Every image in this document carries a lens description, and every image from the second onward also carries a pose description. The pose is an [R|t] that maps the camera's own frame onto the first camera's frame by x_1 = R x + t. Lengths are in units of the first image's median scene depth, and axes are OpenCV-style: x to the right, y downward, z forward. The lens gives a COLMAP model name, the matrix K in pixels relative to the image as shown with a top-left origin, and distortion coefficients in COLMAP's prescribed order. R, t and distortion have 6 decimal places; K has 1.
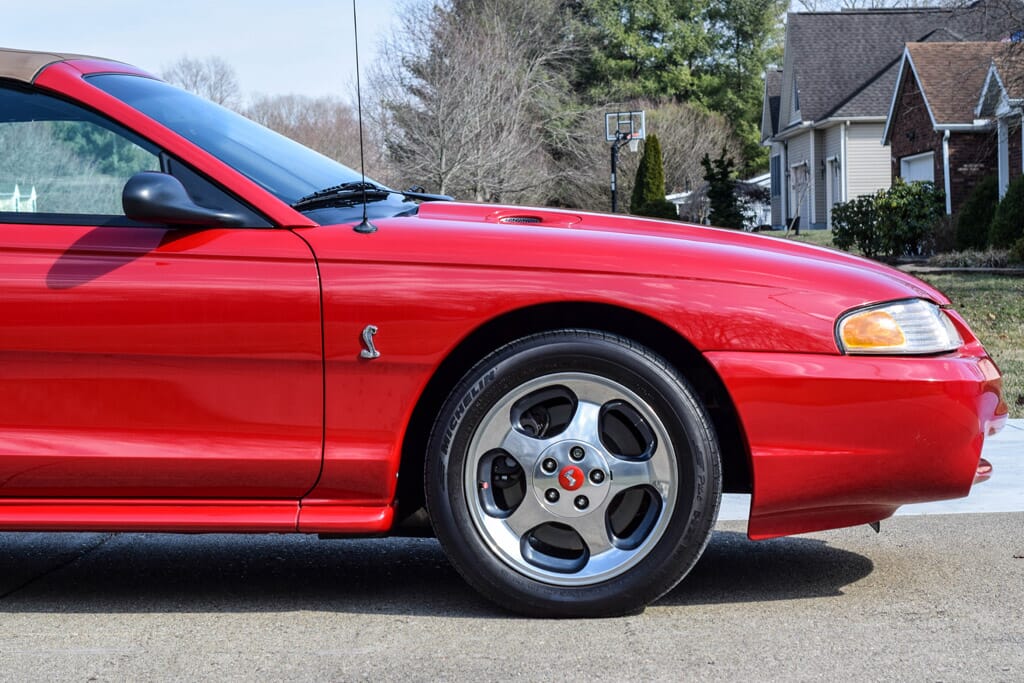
lens RADIAL K [[2531.2, 0, 517.0], [0, 2531.2, 343.3], [0, 0, 1]] dist [-0.123306, 0.000000]
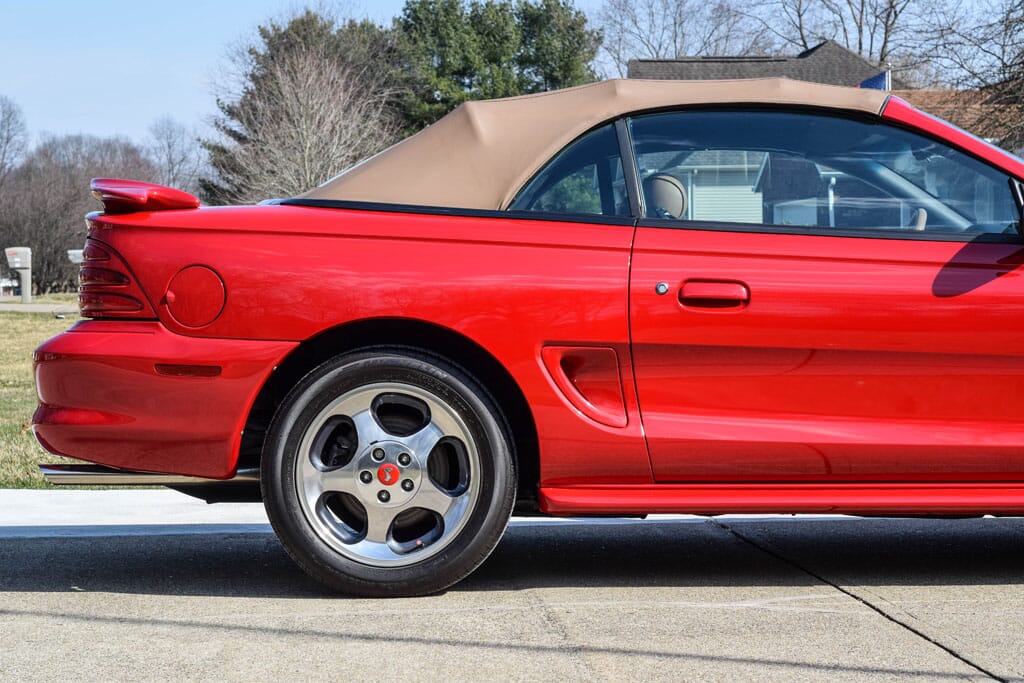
lens RADIAL K [[2531.2, 0, 503.1], [0, 2531.2, 332.1], [0, 0, 1]] dist [-0.123306, 0.000000]
pose [[0.994267, 0.005609, 0.106782, -0.091645], [-0.003262, 0.999750, -0.022140, 0.003586], [-0.106880, 0.021664, 0.994036, -0.018190]]
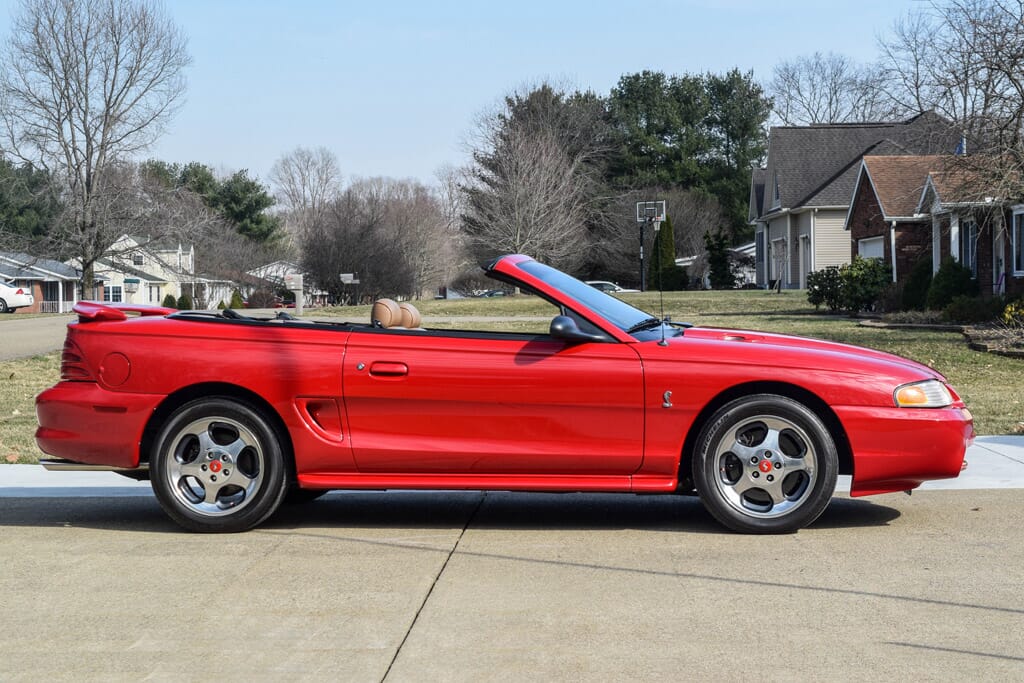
lens RADIAL K [[2009.5, 0, 542.9], [0, 2009.5, 316.9], [0, 0, 1]] dist [0.007993, 0.000000]
pose [[0.999961, 0.007907, 0.003881, -0.030400], [-0.007810, 0.999672, -0.024379, -0.004904], [-0.004073, 0.024348, 0.999695, -0.116021]]
